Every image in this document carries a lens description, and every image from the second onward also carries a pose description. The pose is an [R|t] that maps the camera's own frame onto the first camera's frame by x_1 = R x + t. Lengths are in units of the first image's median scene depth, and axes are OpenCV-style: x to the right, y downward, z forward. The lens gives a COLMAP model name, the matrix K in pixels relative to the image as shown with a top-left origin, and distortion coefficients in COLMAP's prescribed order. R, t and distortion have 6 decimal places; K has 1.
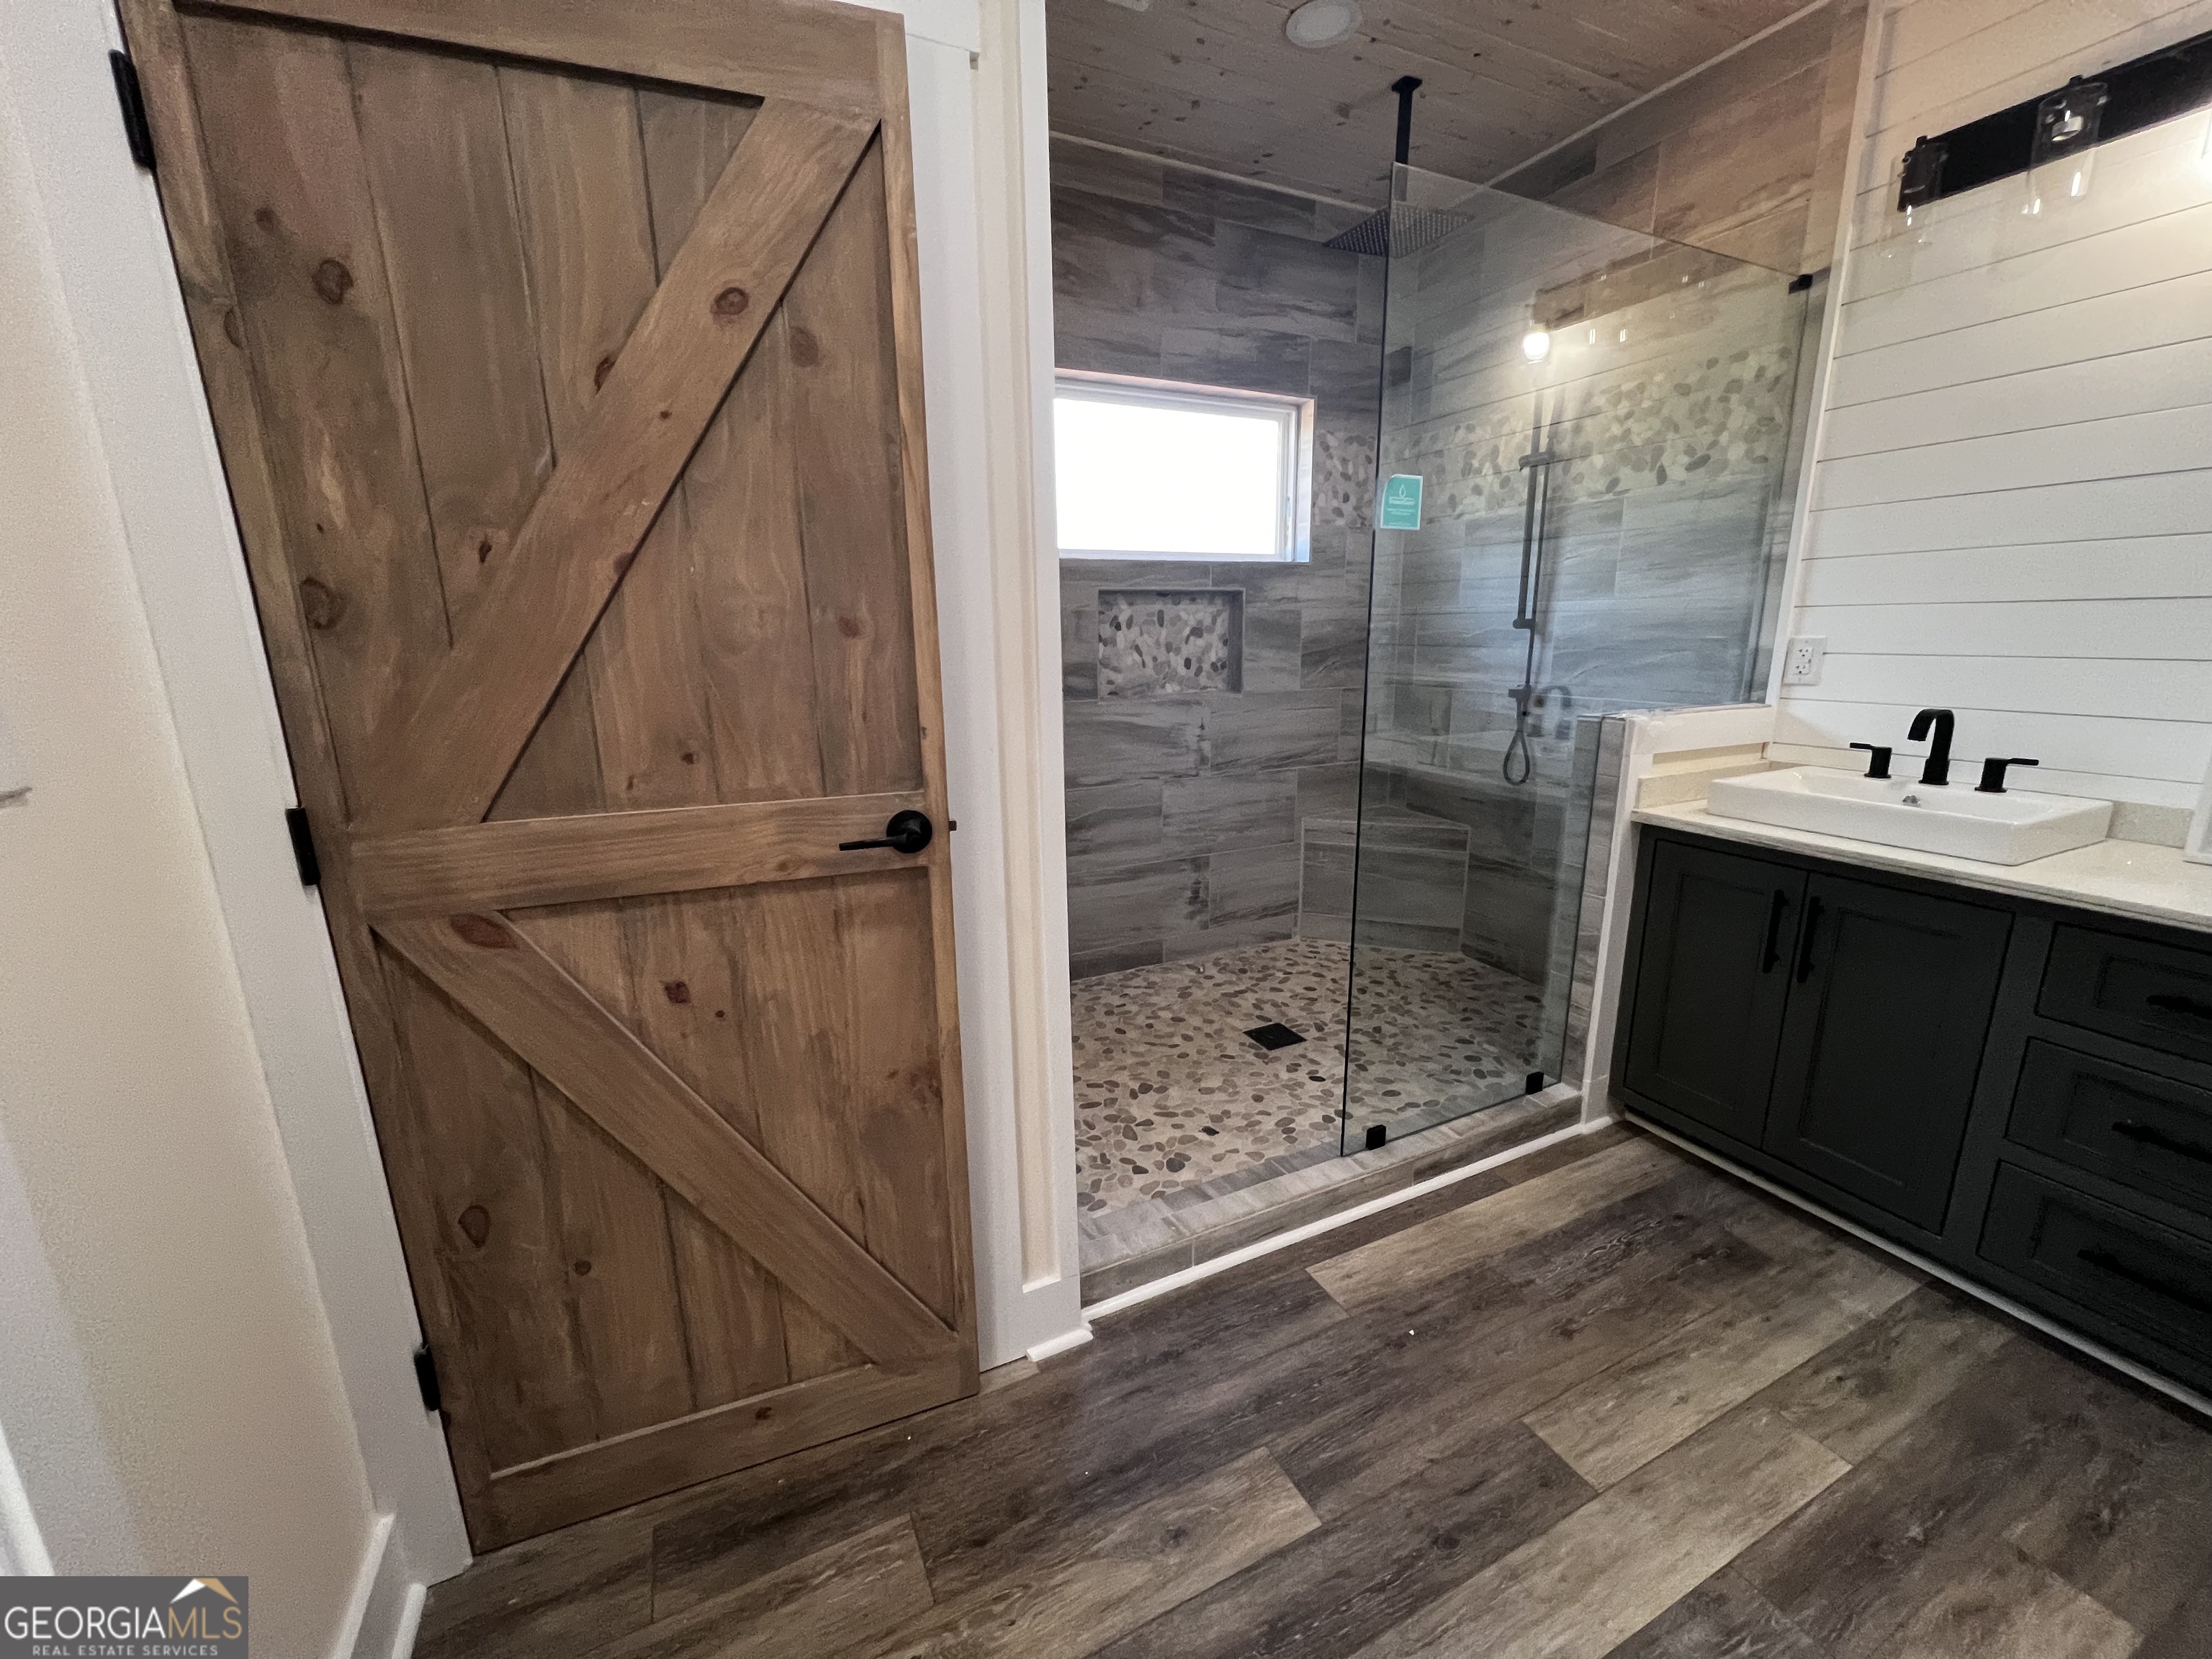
lens RADIAL K [[882.4, 0, 1105.3], [0, 882.4, 831.8], [0, 0, 1]] dist [-0.002882, 0.000820]
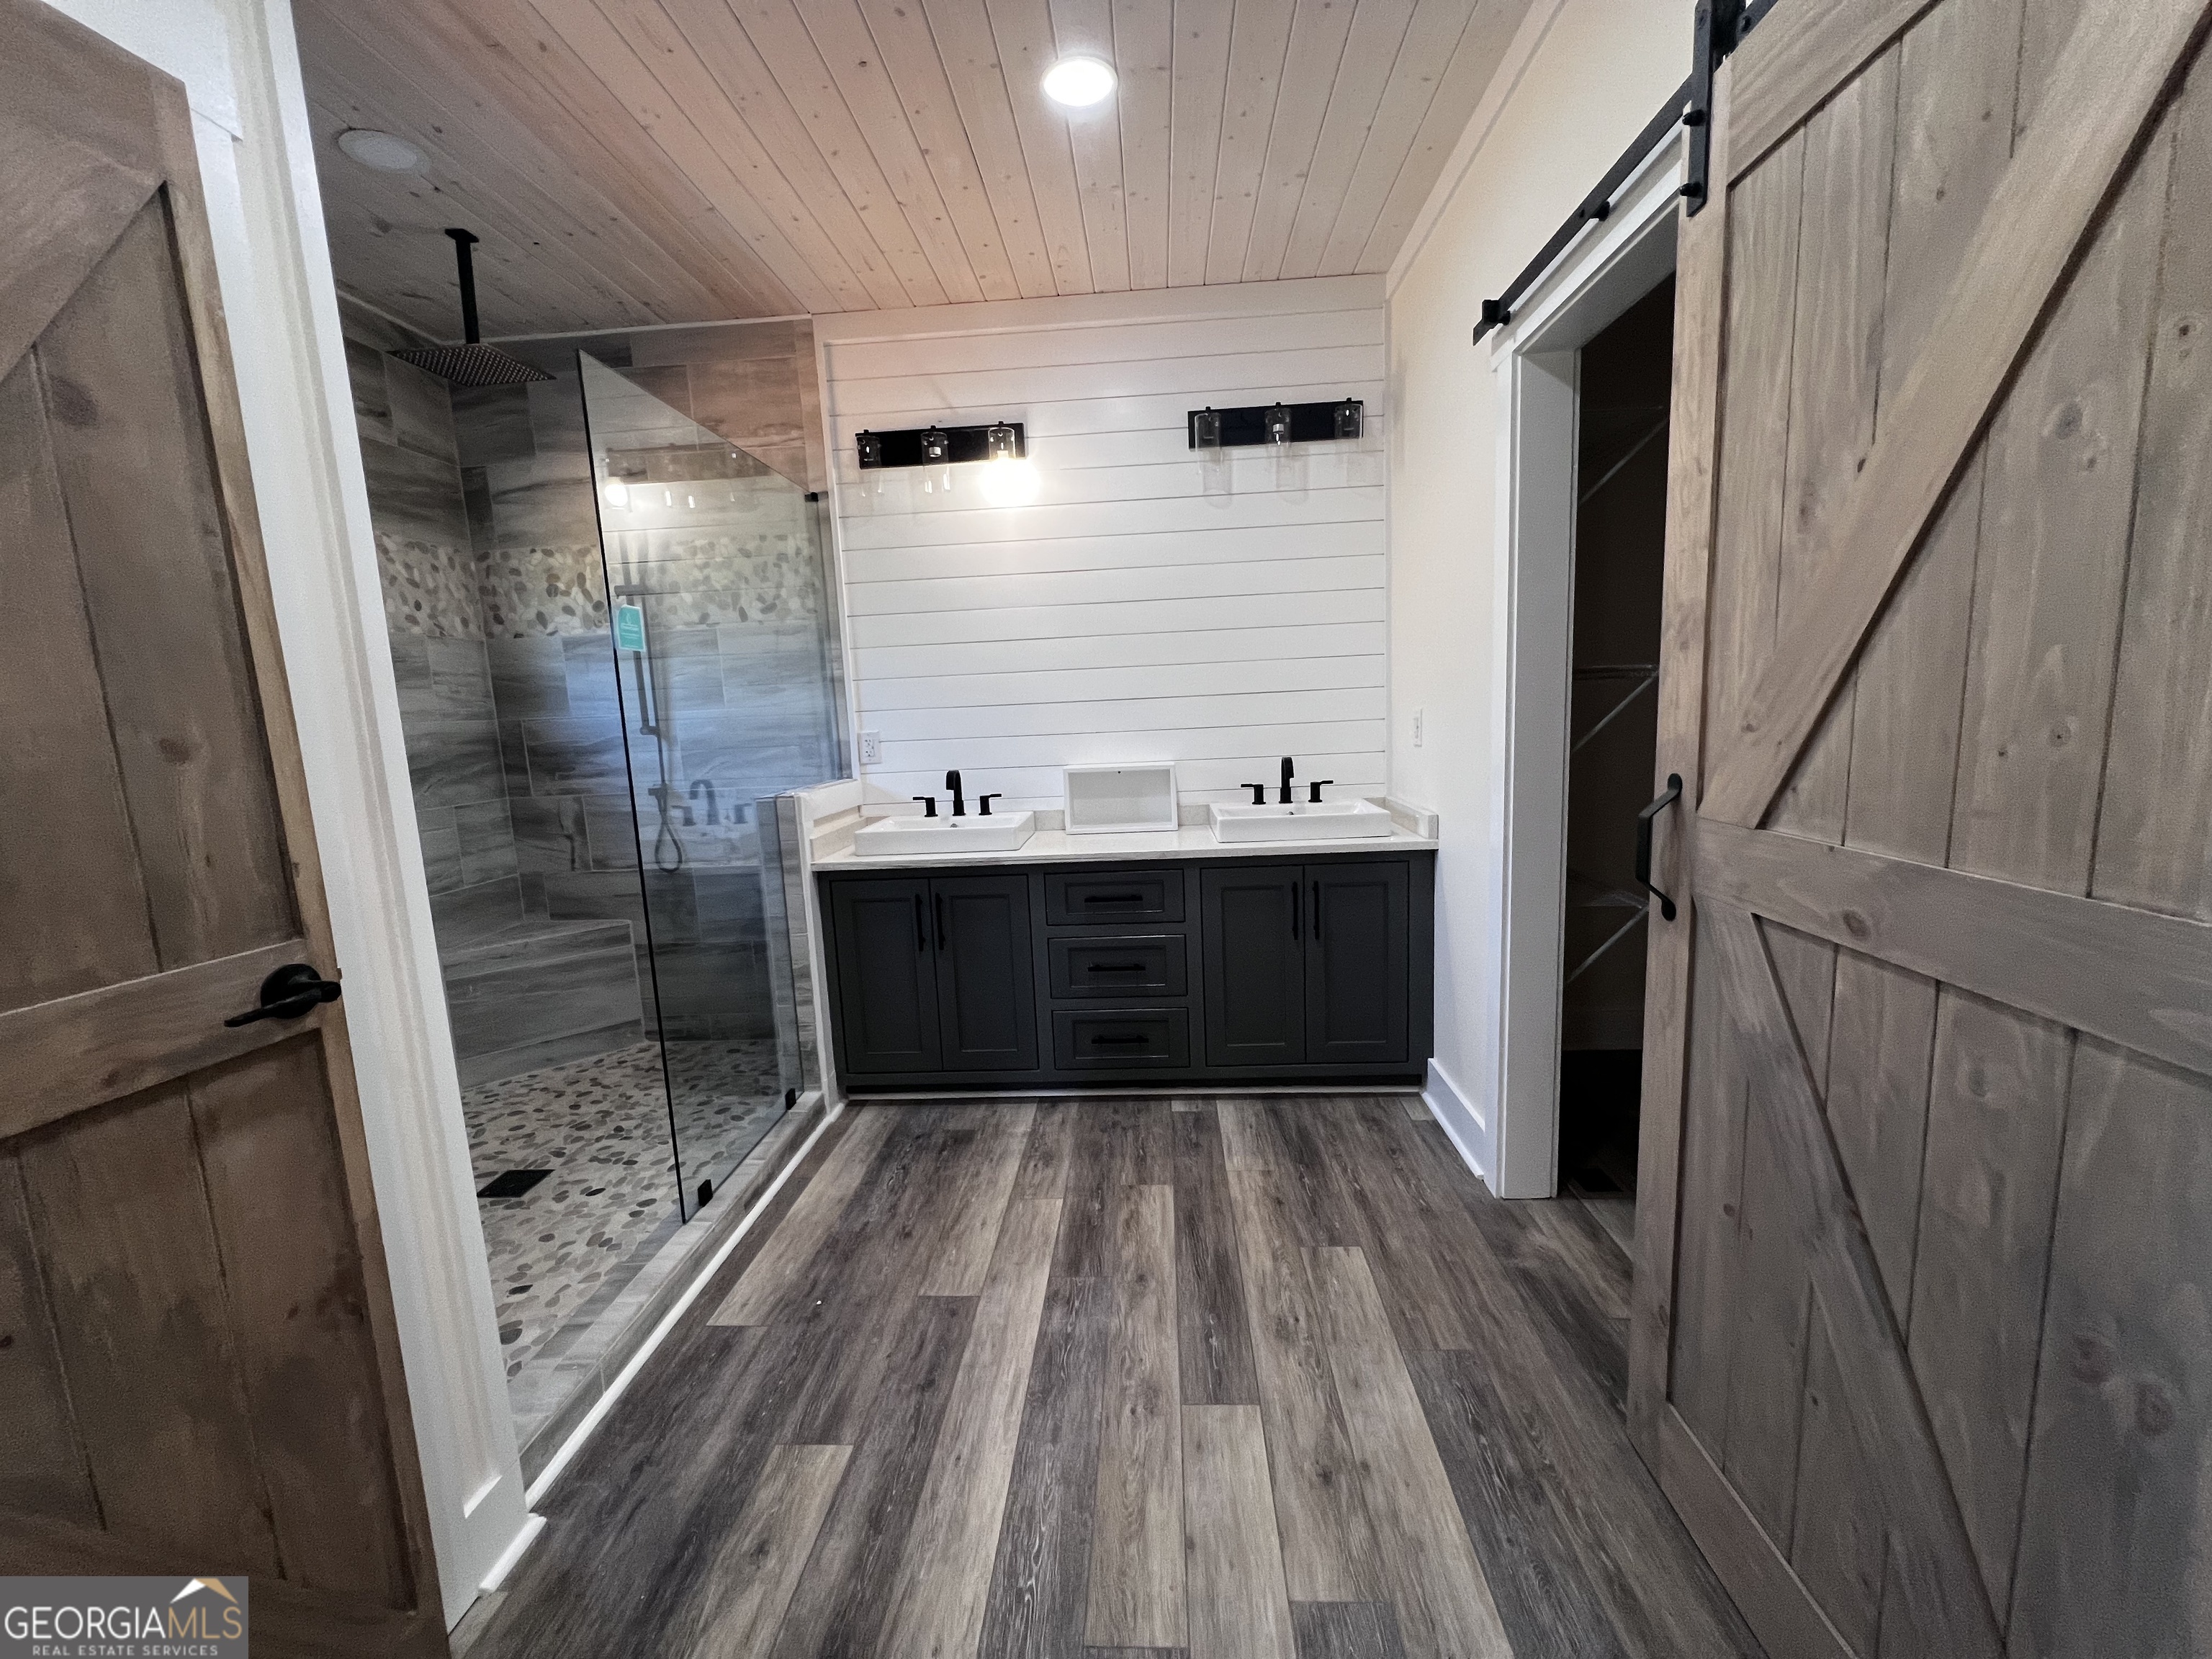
lens RADIAL K [[882.4, 0, 1108.8], [0, 882.4, 828.5], [0, 0, 1]] dist [-0.002882, 0.000820]
pose [[0.484090, -0.128663, 0.865507, -0.354025], [0.234298, 0.972072, 0.013458, 0.013079], [-0.843067, 0.196272, 0.500715, -0.053763]]
